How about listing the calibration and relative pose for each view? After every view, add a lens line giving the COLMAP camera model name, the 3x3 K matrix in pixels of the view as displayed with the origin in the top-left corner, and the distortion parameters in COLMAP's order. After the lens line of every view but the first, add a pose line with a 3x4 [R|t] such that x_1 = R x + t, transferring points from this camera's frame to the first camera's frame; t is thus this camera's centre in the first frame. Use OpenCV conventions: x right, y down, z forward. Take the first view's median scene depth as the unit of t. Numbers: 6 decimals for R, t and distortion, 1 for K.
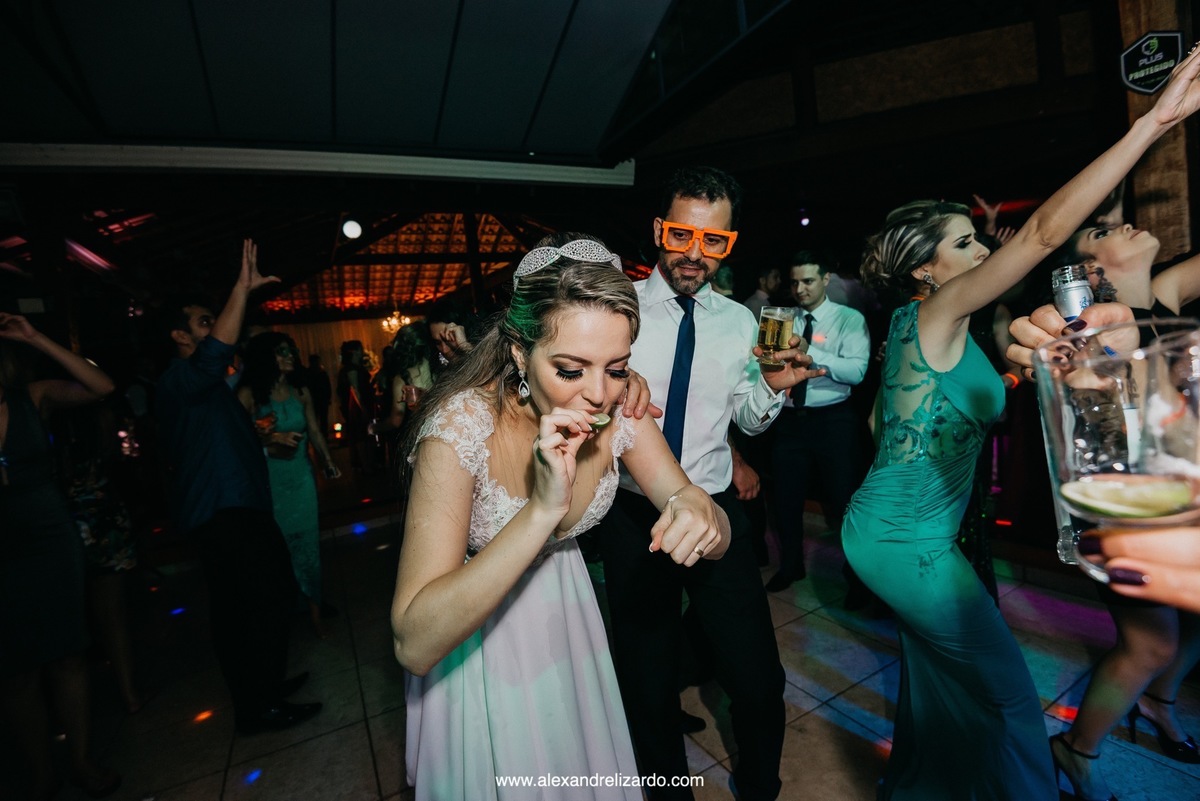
lens RADIAL K [[548.4, 0, 595.4], [0, 548.4, 407.3], [0, 0, 1]] dist [-0.026583, -0.000821]
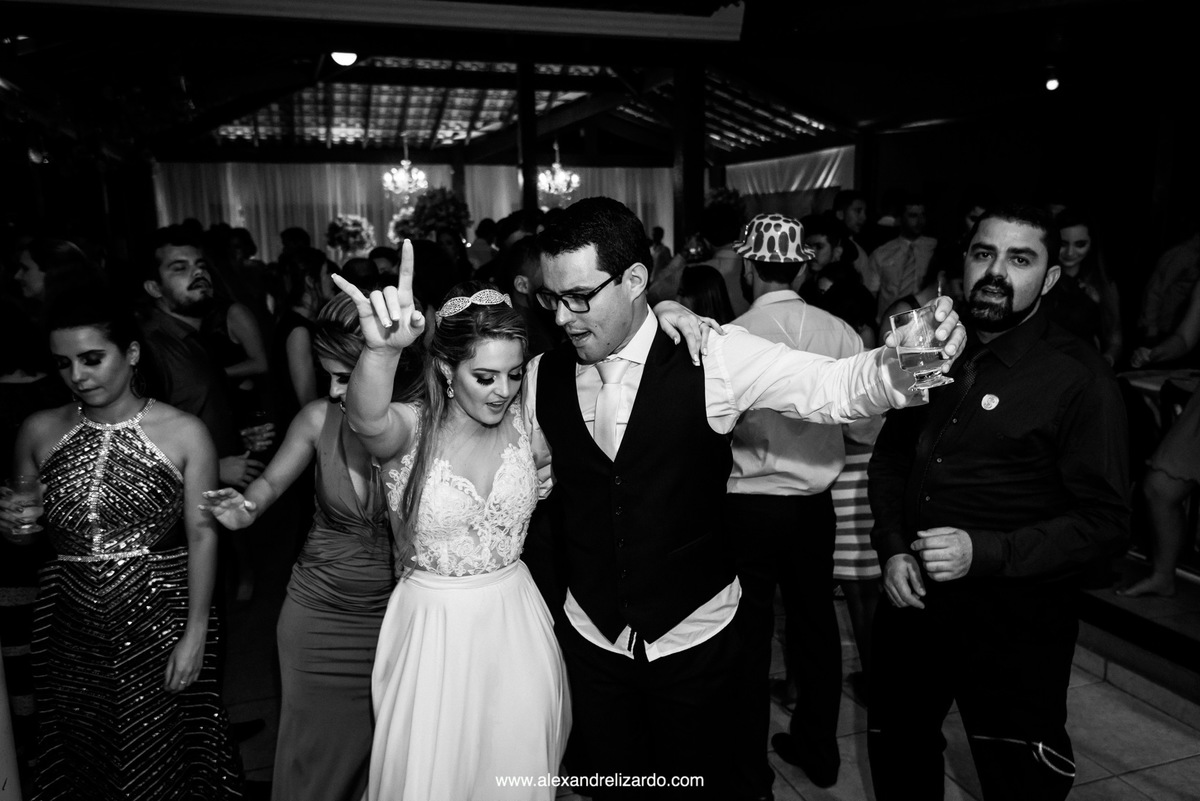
lens RADIAL K [[951.9, 0, 596.5], [0, 951.9, 407.0], [0, 0, 1]] dist [0.034966, -0.005303]
pose [[0.982352, 0.120424, -0.143120, 0.054497], [-0.105235, 0.988416, 0.109358, -0.030459], [0.154632, -0.092366, 0.983645, -0.109861]]
